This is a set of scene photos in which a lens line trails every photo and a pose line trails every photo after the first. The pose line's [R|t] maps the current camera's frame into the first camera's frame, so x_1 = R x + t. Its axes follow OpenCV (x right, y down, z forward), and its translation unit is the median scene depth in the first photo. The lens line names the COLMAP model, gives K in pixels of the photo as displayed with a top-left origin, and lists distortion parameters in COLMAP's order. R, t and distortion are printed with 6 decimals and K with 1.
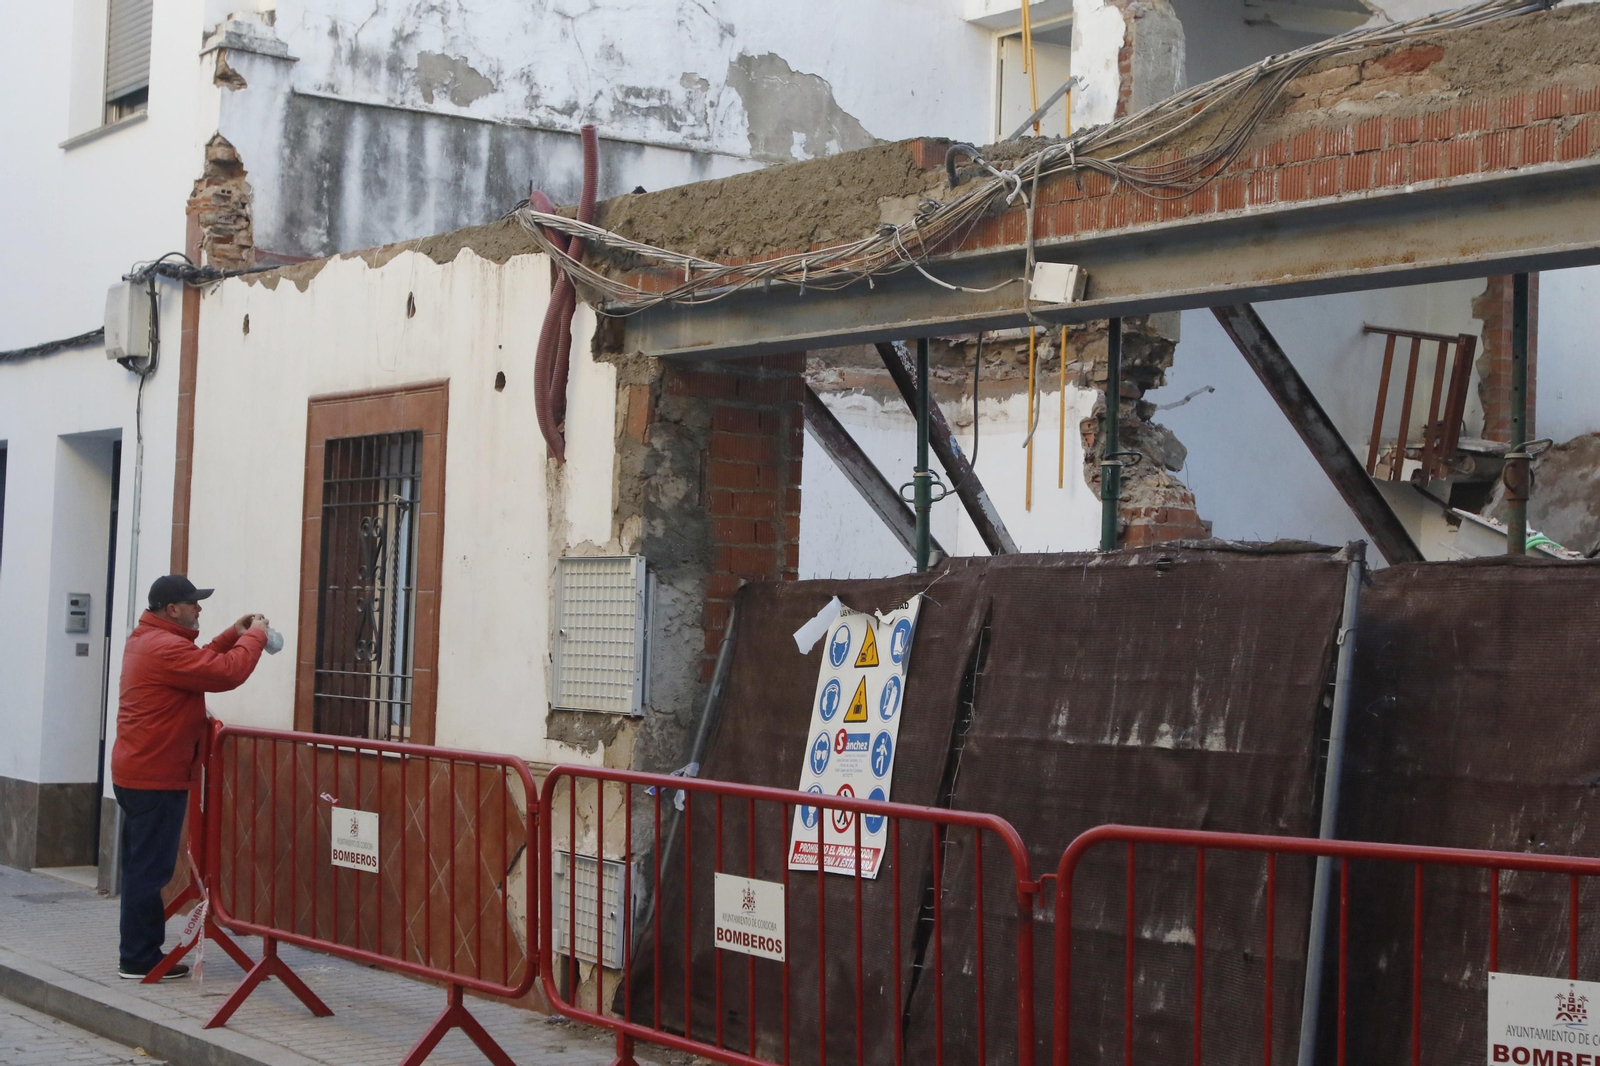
lens RADIAL K [[2422.7, 0, 800.5], [0, 2422.7, 531.7], [0, 0, 1]] dist [-0.023256, 0.127954]
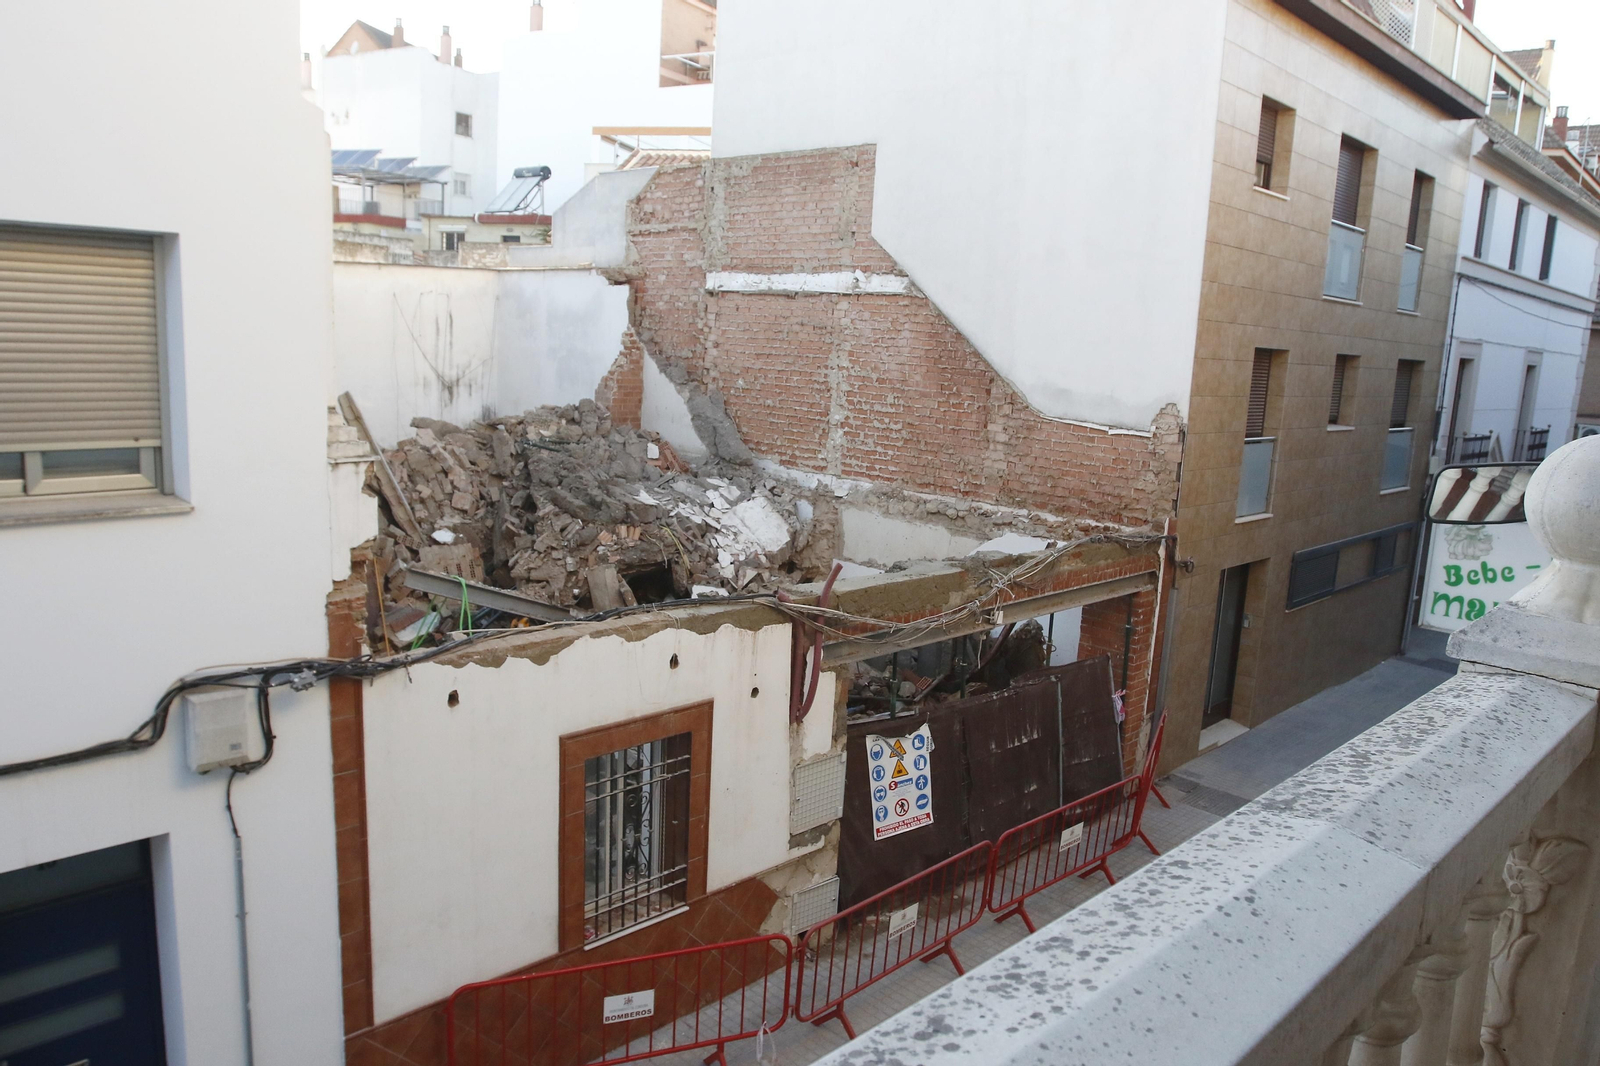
lens RADIAL K [[1166.6, 0, 801.3], [0, 1166.6, 537.2], [0, 0, 1]] dist [-0.108985, 0.085599]
pose [[-0.139469, -0.220828, 0.965289, -0.954423], [-0.100539, 0.972937, 0.208051, -0.363563], [-0.985109, -0.068033, -0.157896, 1.106592]]
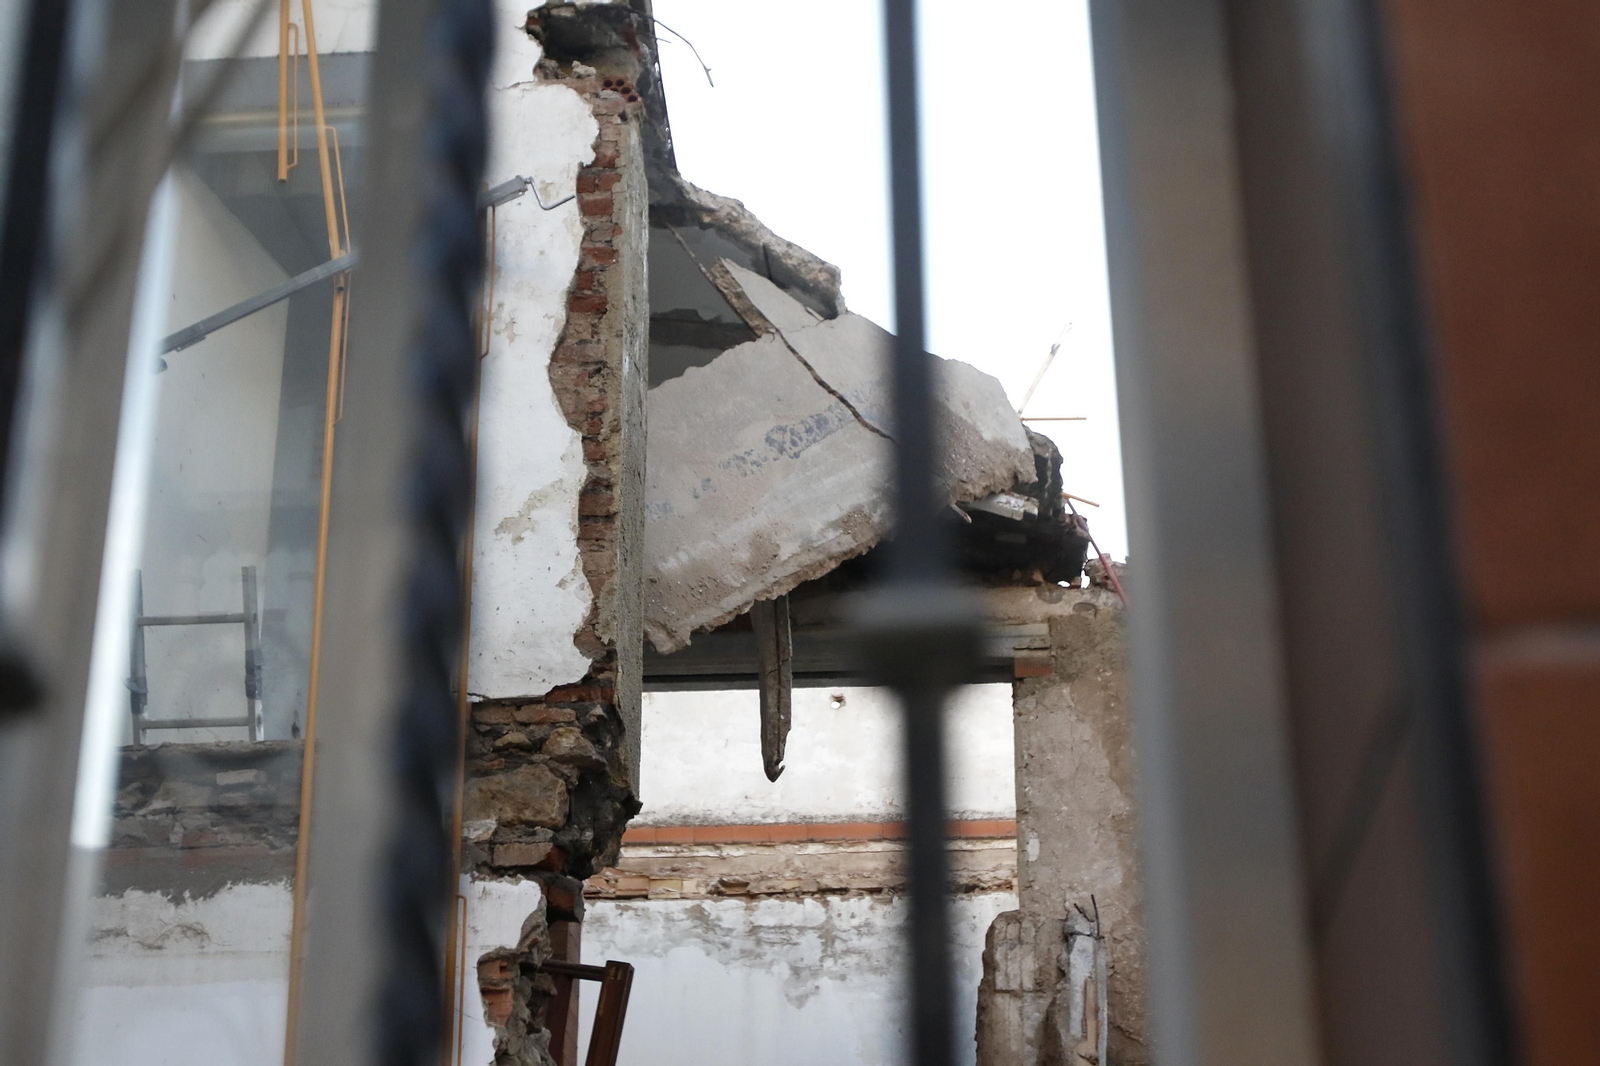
lens RADIAL K [[2419.1, 0, 819.1], [0, 2419.1, 529.5], [0, 0, 1]] dist [-0.003304, -0.002823]
pose [[0.647639, 0.270755, 0.712219, -0.216129], [0.000322, 0.934637, -0.355603, 0.043049], [-0.761947, 0.230532, 0.605220, 1.014084]]
